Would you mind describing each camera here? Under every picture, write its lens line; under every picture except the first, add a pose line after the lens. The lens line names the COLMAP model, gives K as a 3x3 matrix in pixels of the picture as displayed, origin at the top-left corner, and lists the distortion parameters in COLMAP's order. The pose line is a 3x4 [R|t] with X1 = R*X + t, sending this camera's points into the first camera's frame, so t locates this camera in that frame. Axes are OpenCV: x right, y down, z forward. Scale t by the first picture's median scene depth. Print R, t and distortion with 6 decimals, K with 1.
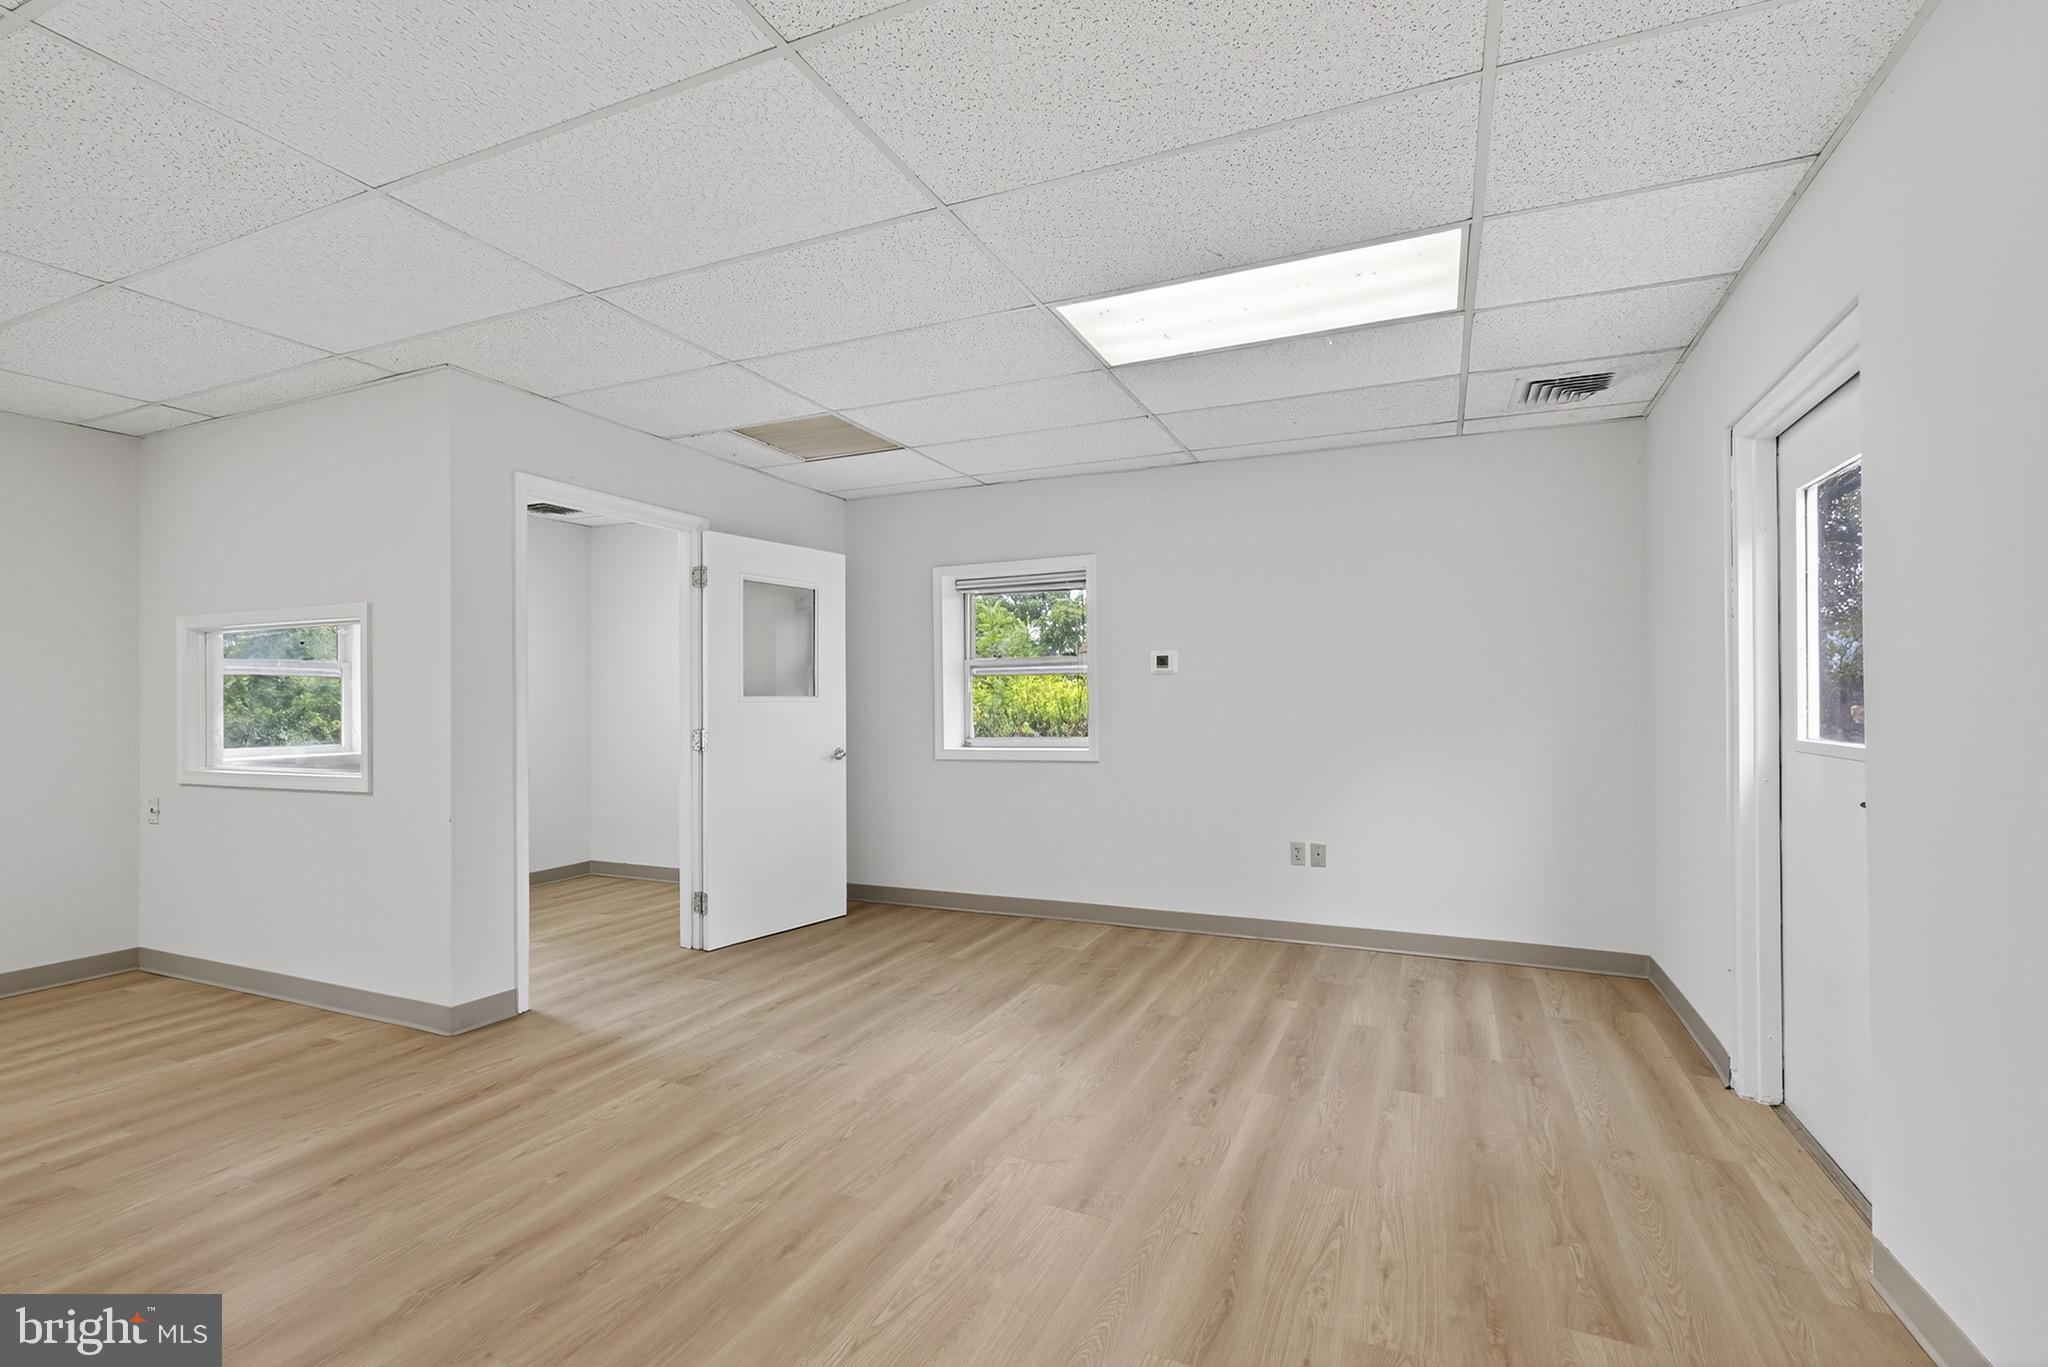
lens RADIAL K [[908.9, 0, 1030.0], [0, 908.9, 694.7], [0, 0, 1]] dist [-0.005522, 0.001019]
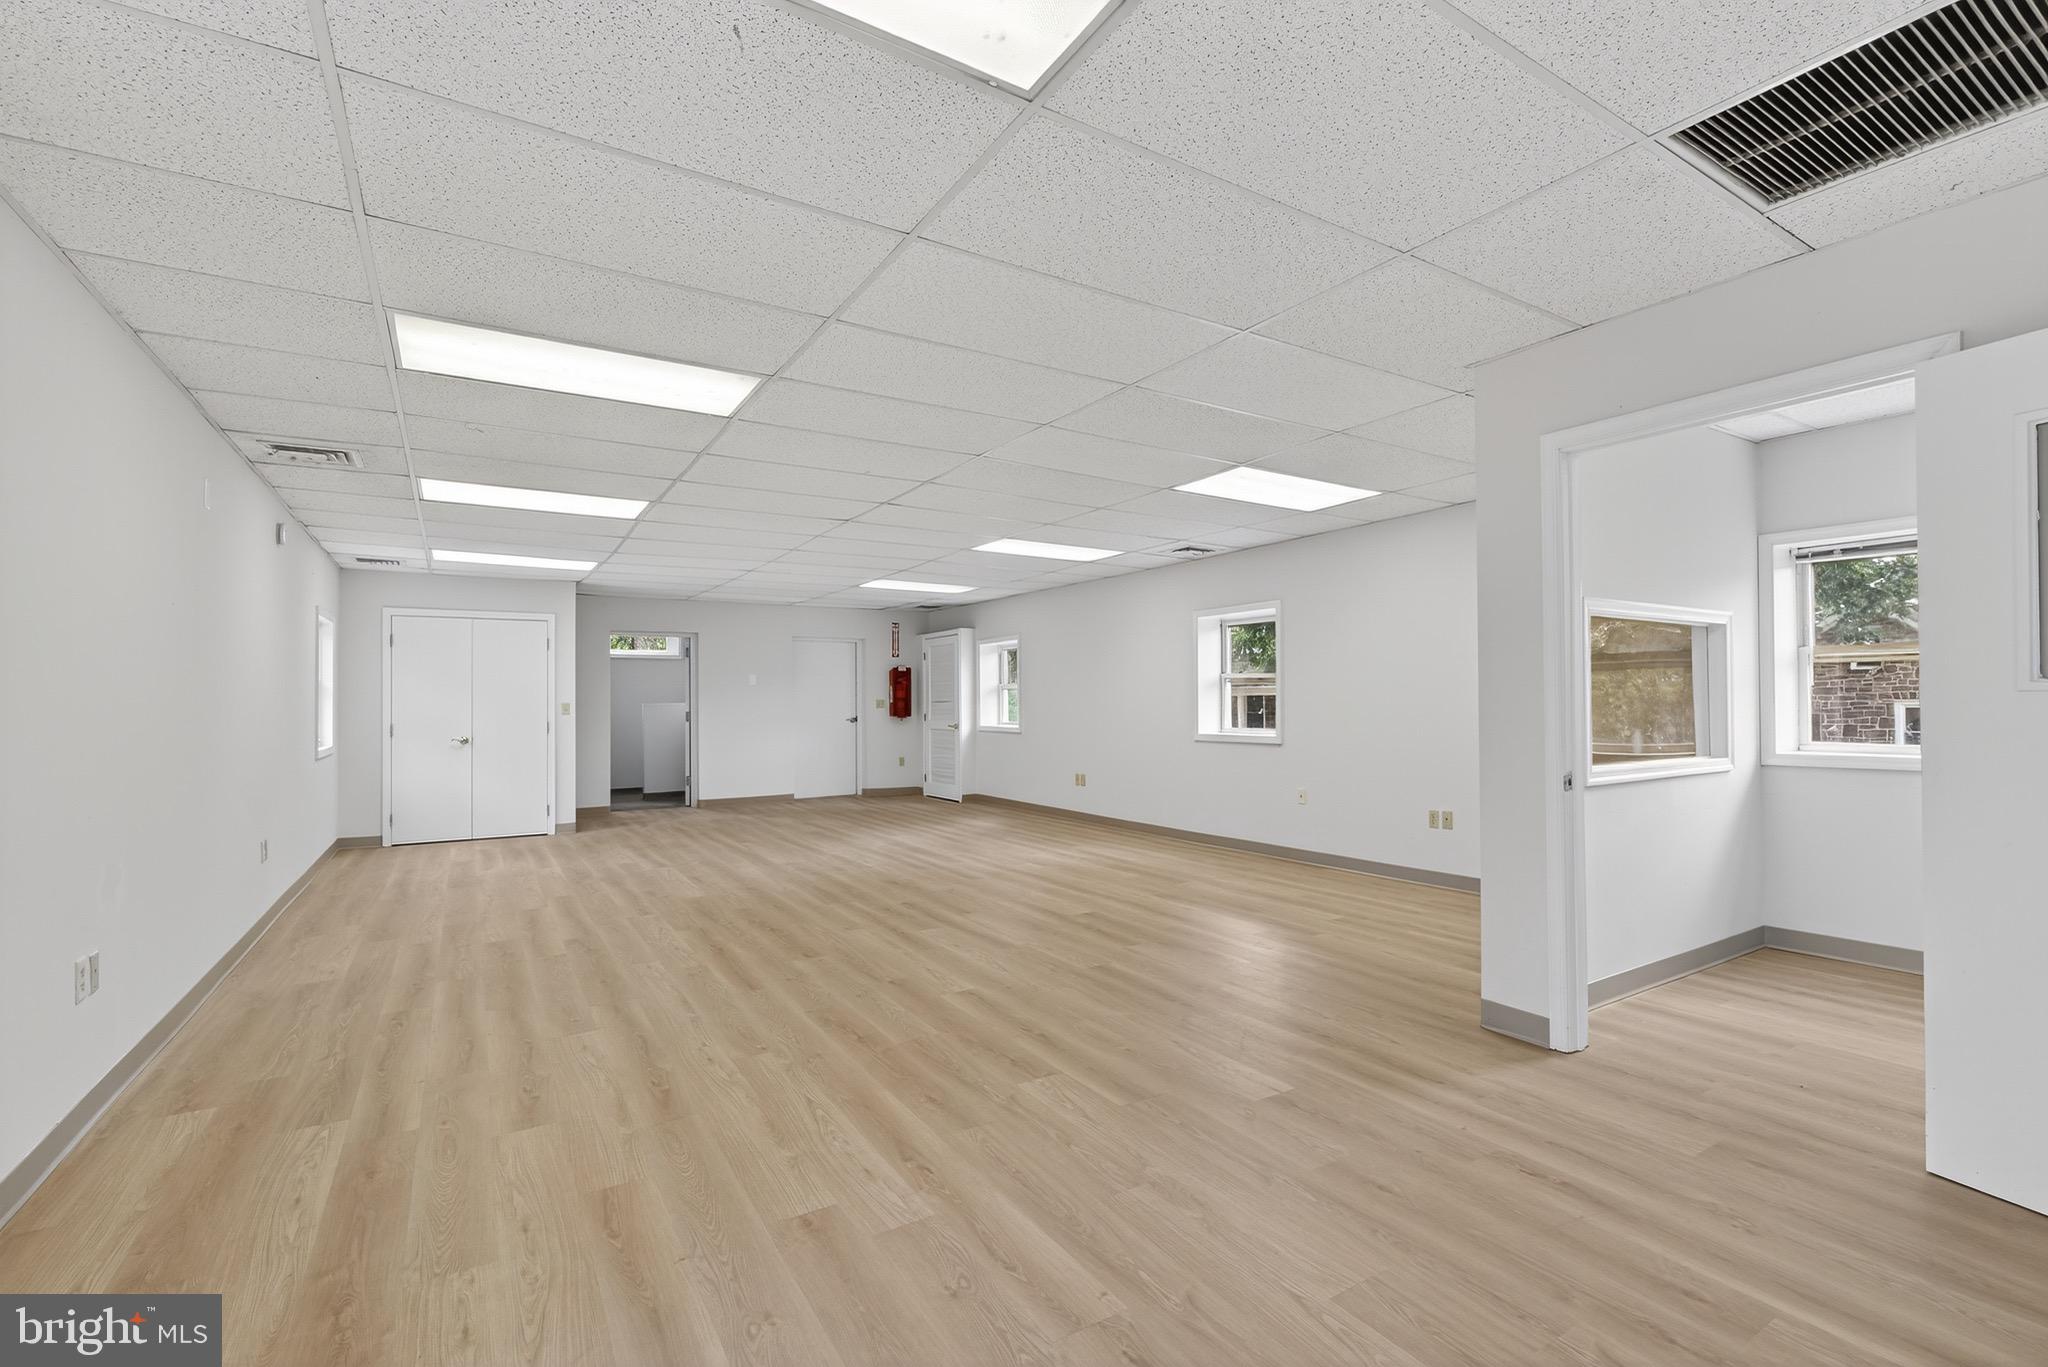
lens RADIAL K [[908.9, 0, 1030.0], [0, 908.9, 694.7], [0, 0, 1]] dist [-0.005522, 0.001019]
pose [[-0.559307, 0.002003, -0.828958, 0.529447], [0.017545, 0.999802, -0.009422, 0.008399], [0.828775, -0.019813, -0.559232, 1.273954]]
